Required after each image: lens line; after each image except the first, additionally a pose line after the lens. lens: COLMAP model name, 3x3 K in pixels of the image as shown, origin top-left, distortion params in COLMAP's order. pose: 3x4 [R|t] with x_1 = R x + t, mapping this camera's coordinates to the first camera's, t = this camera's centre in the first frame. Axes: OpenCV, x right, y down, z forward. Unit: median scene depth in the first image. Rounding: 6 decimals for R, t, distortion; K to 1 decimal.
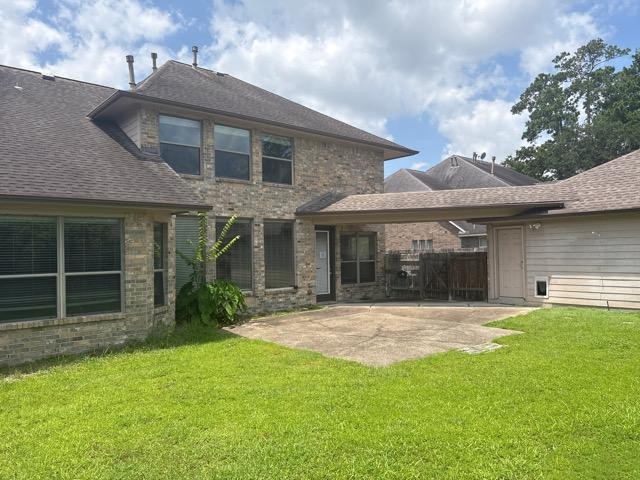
lens RADIAL K [[487.5, 0, 343.9], [0, 487.5, 240.1], [0, 0, 1]] dist [0.029844, -0.013334]
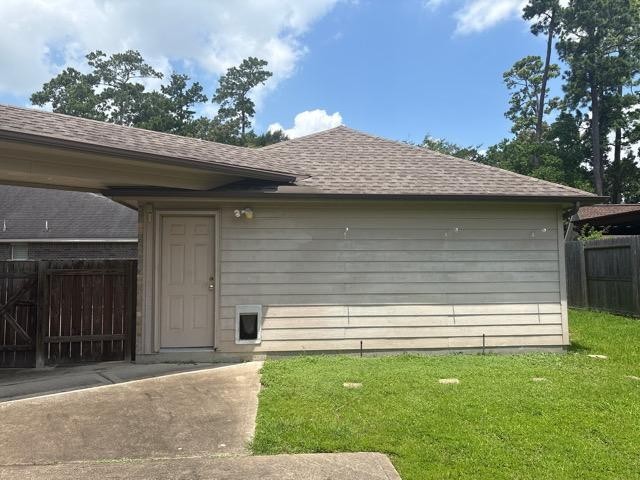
lens RADIAL K [[472.9, 0, 320.0], [0, 472.9, 240.3], [0, 0, 1]] dist [0.006810, -0.000735]
pose [[0.595670, 0.058928, 0.801064, 0.018924], [-0.025786, 0.998194, -0.054255, 0.028254], [-0.802815, 0.011662, 0.596114, 0.614041]]
